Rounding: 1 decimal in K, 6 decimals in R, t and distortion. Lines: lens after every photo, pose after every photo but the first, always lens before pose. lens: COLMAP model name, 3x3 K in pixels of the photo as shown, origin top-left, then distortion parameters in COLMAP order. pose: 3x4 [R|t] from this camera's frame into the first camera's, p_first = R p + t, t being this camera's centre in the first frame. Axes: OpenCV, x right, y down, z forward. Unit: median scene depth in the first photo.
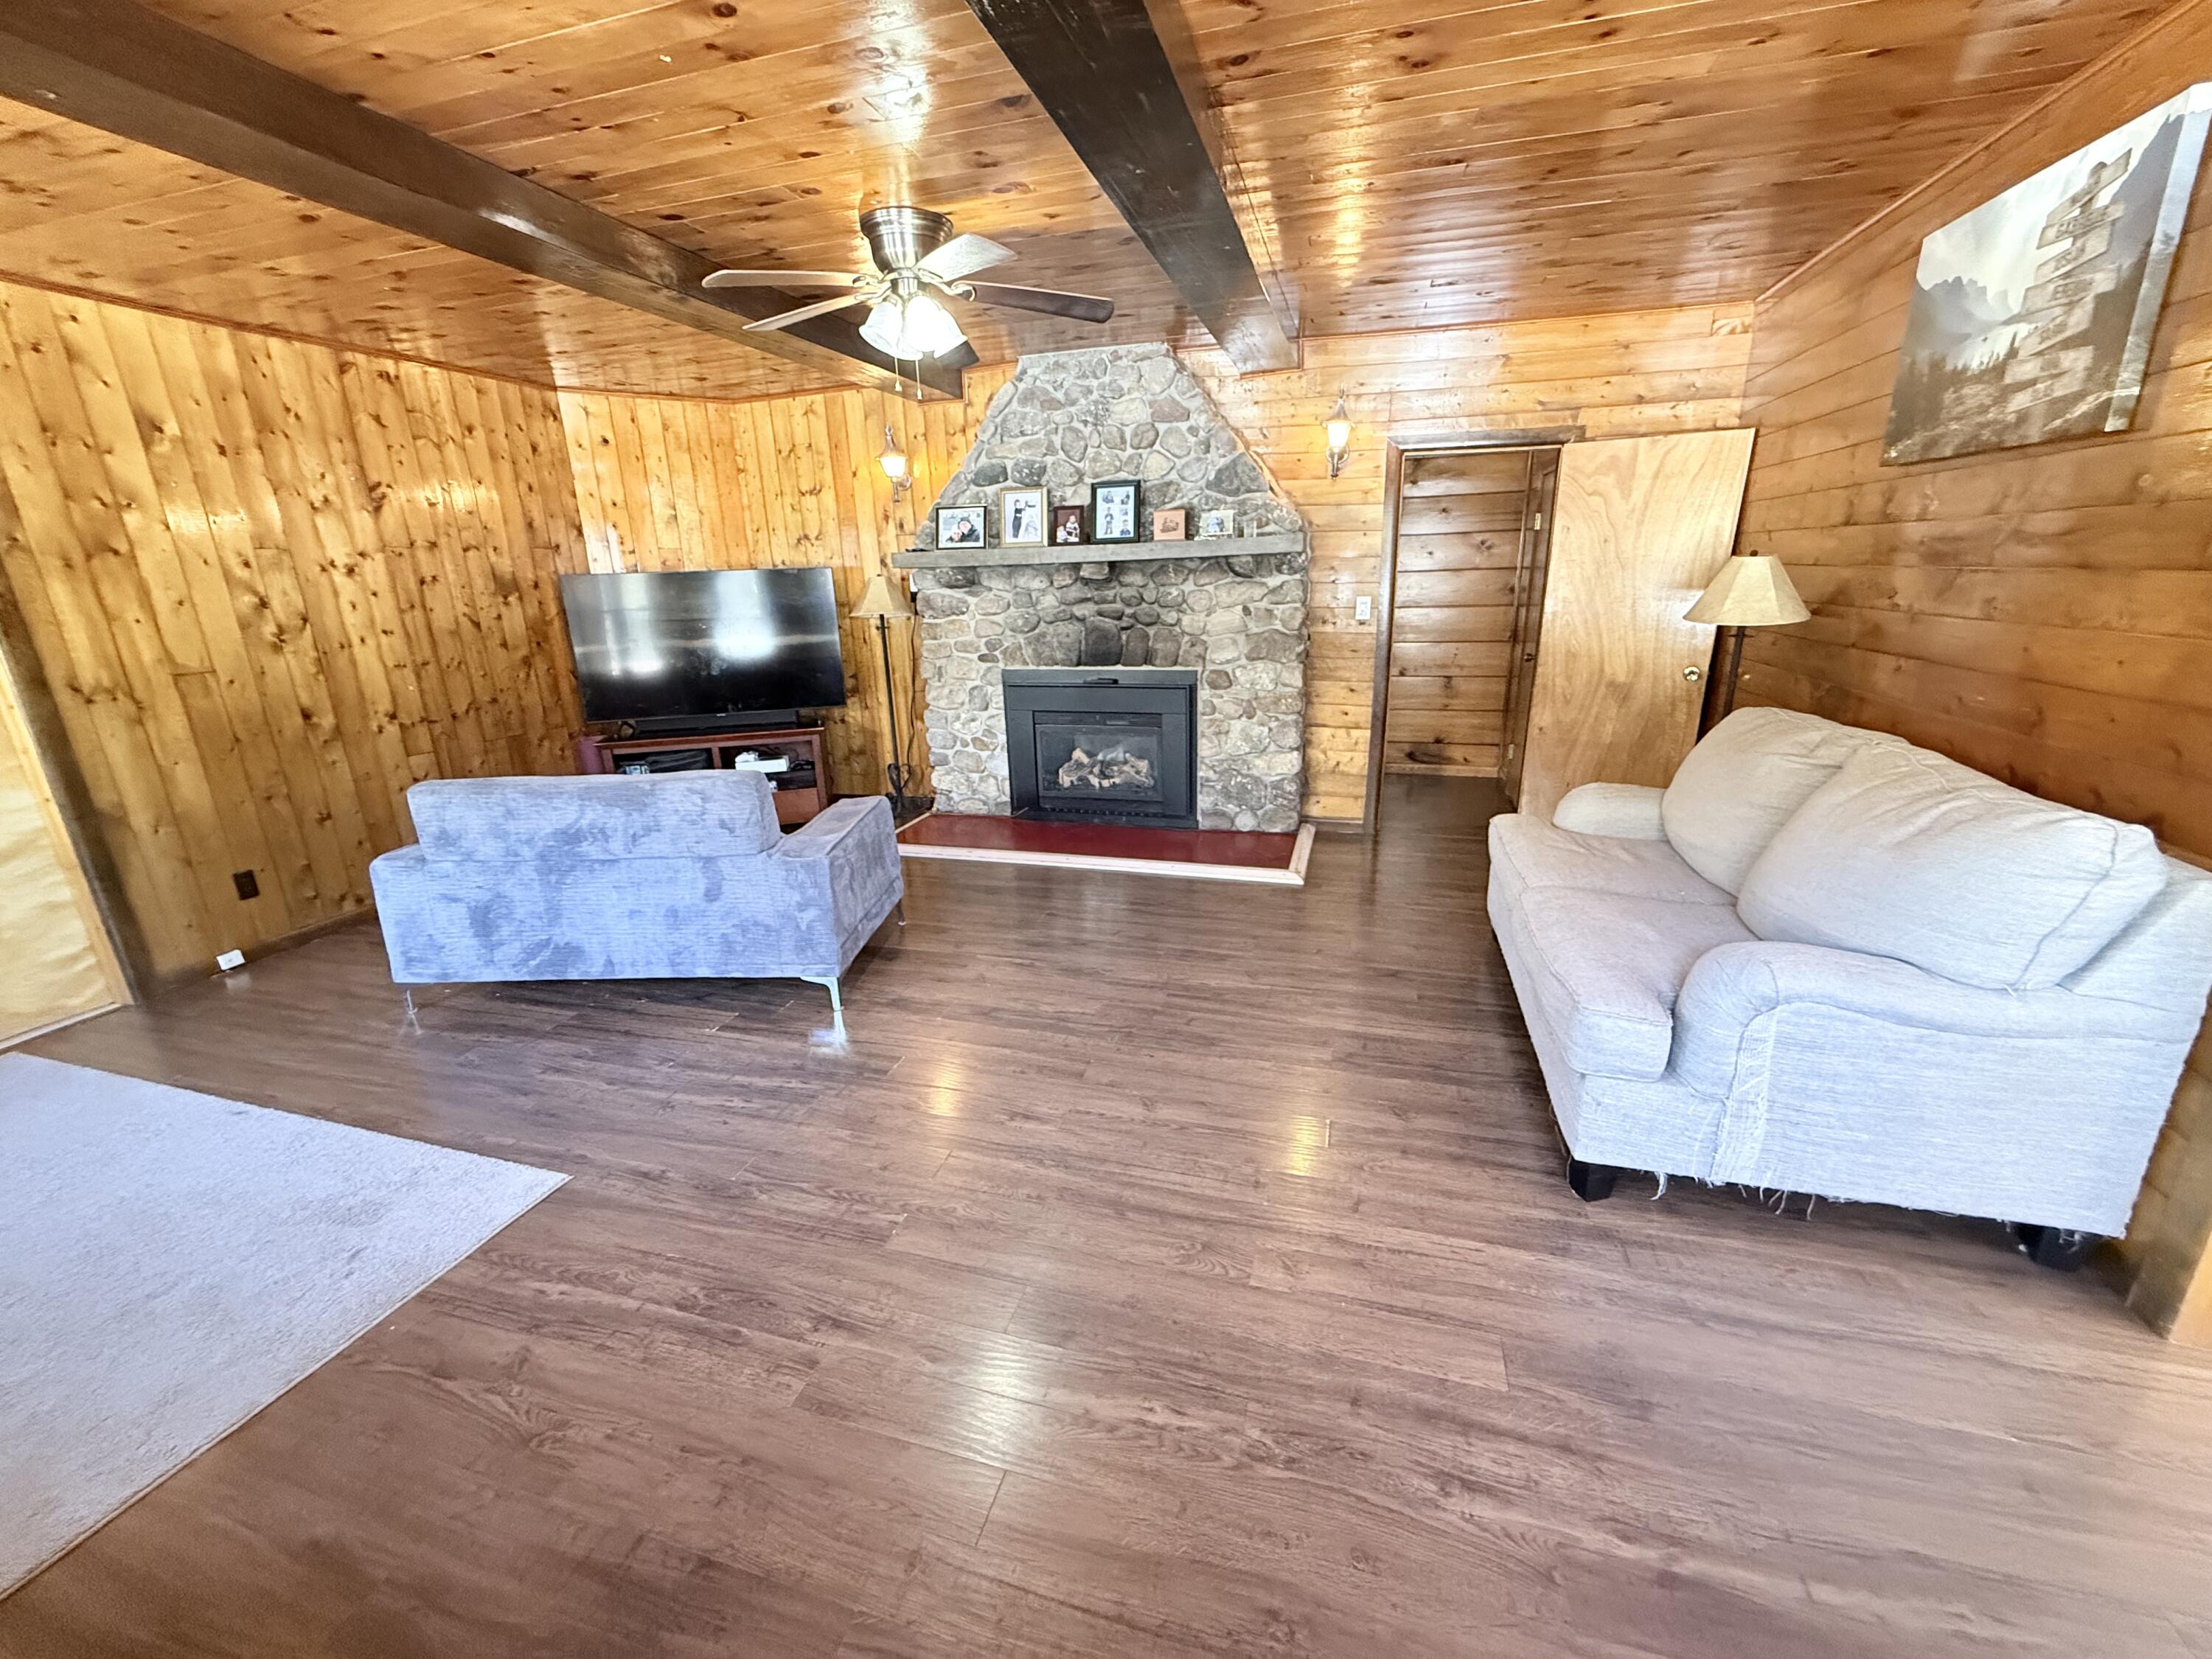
lens RADIAL K [[878.0, 0, 1107.5], [0, 878.0, 827.4], [0, 0, 1]] dist [-0.001202, -0.000127]
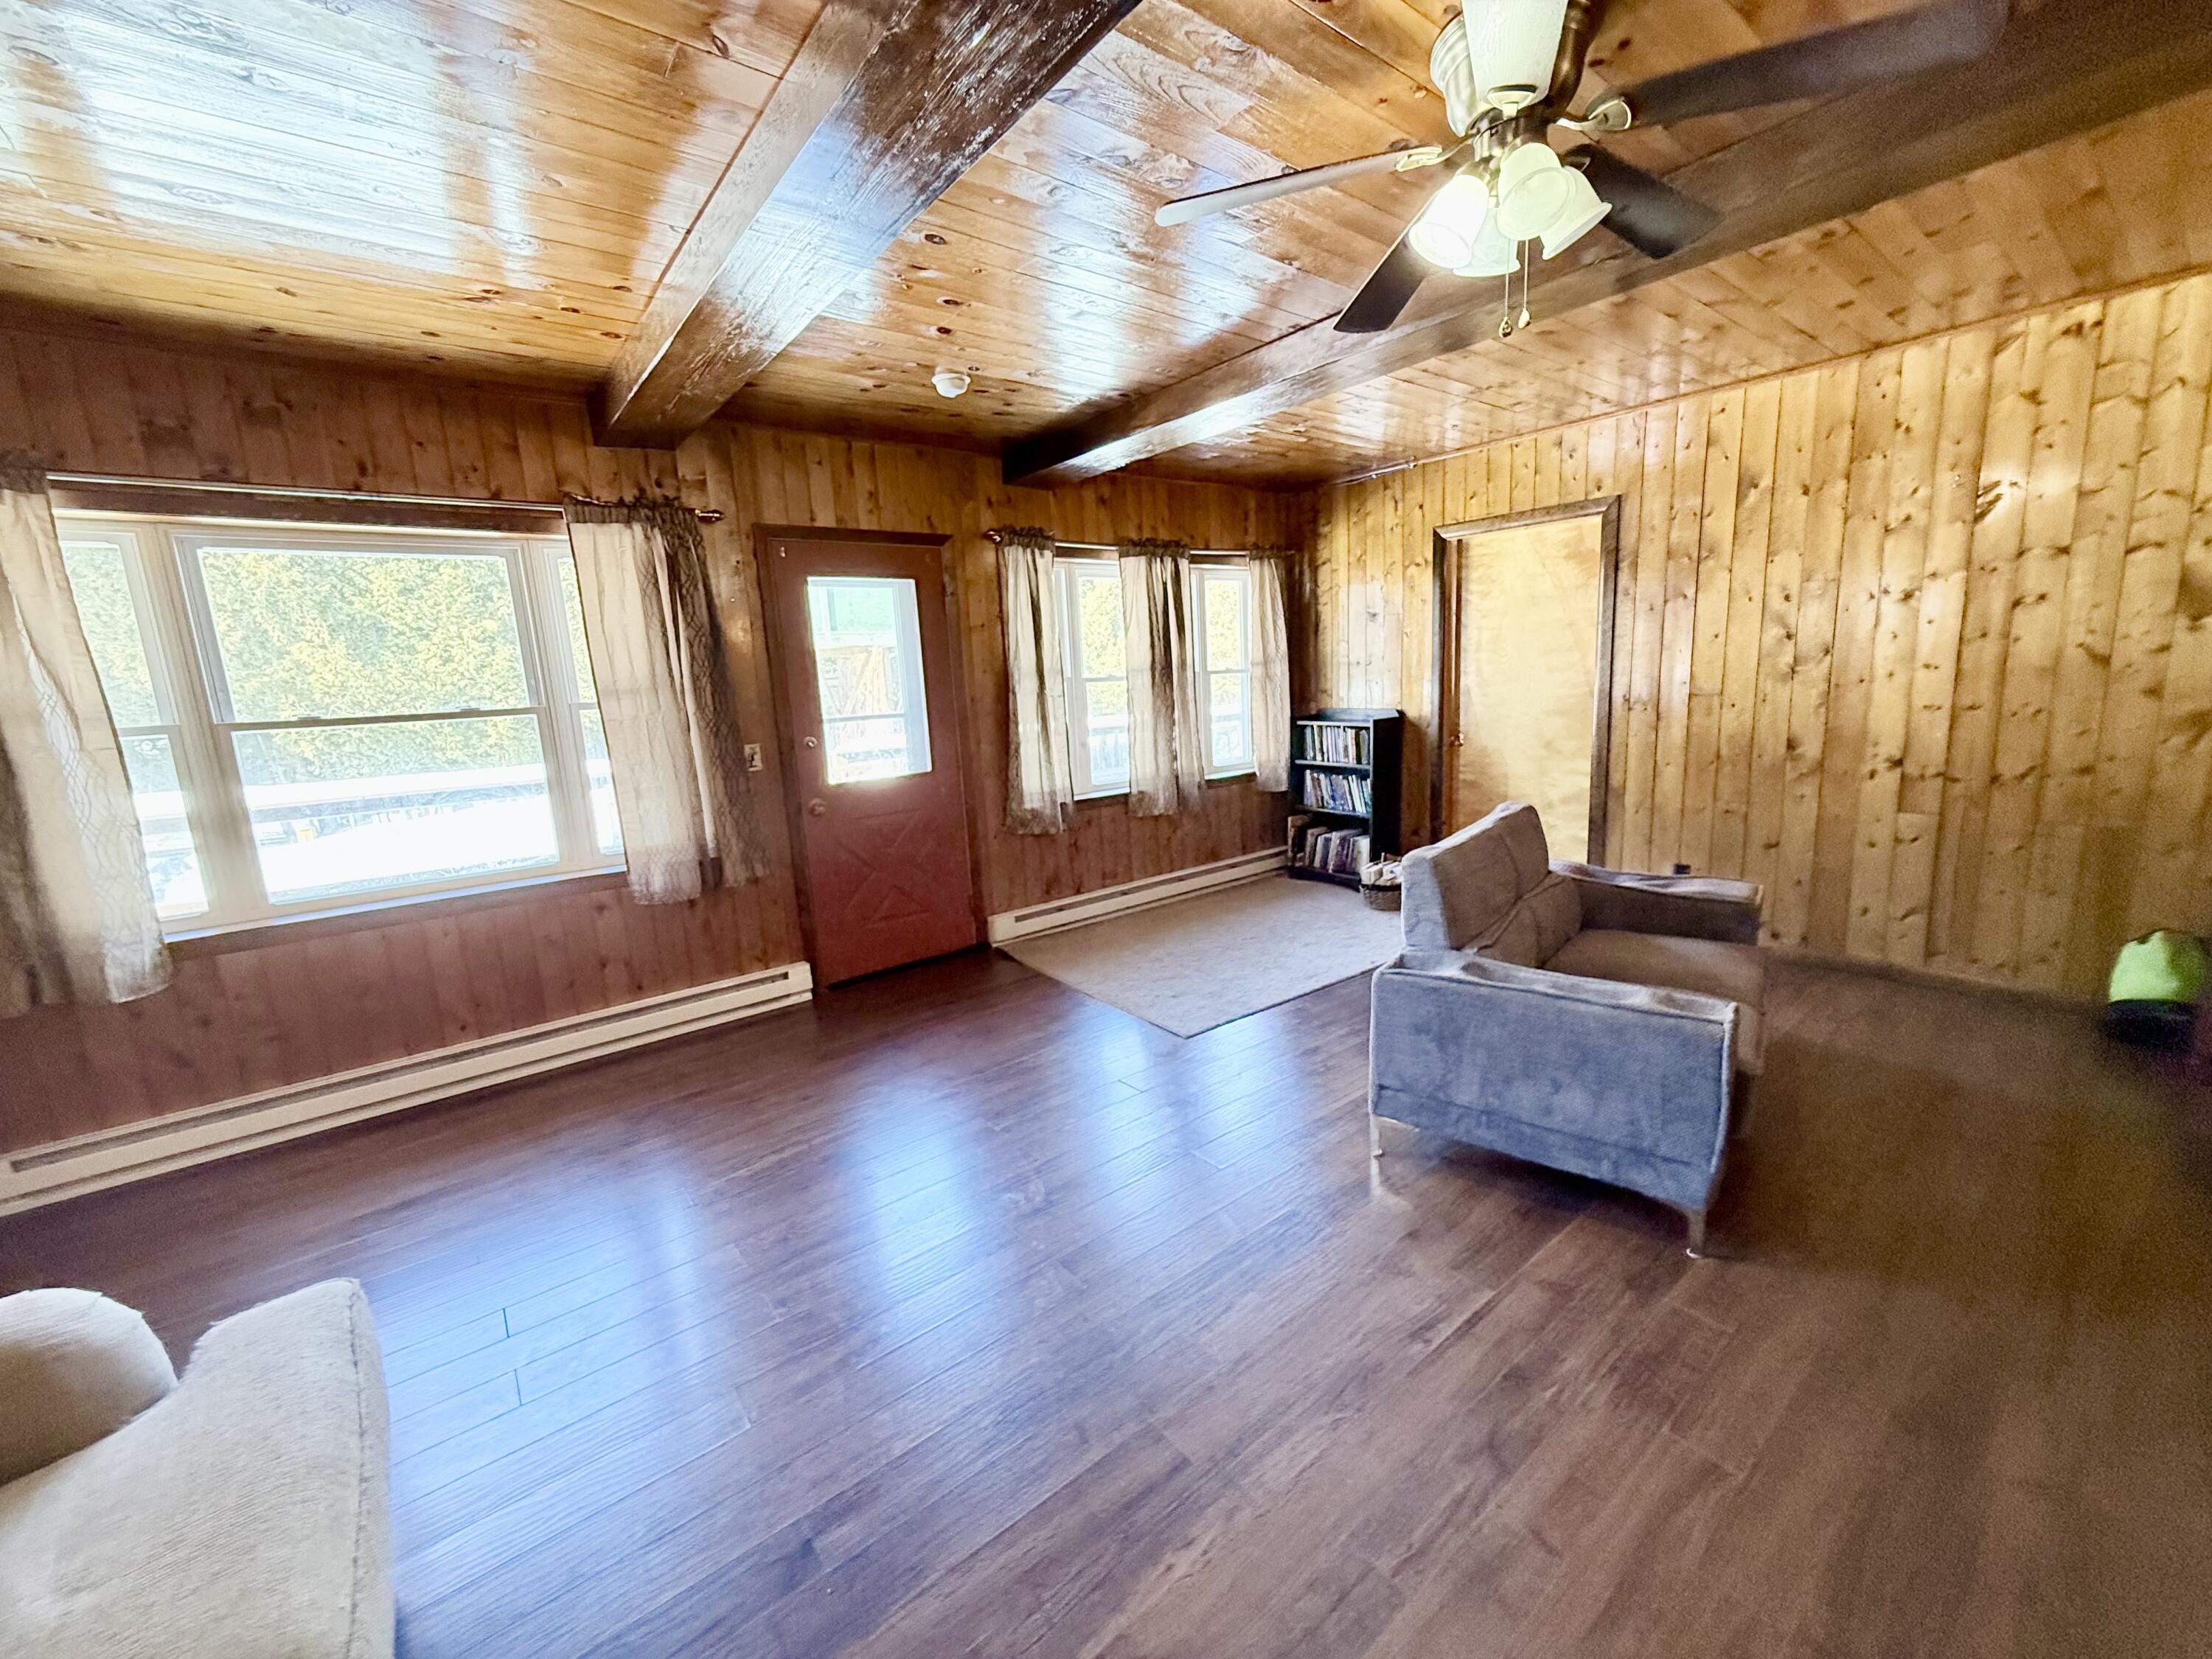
lens RADIAL K [[878.0, 0, 1108.3], [0, 878.0, 829.3], [0, 0, 1]] dist [-0.001202, -0.000127]
pose [[-0.583570, 0.196853, -0.787842, 0.429328], [-0.164915, 0.921228, 0.352338, -0.321153], [0.795141, 0.335541, -0.505137, 1.116441]]
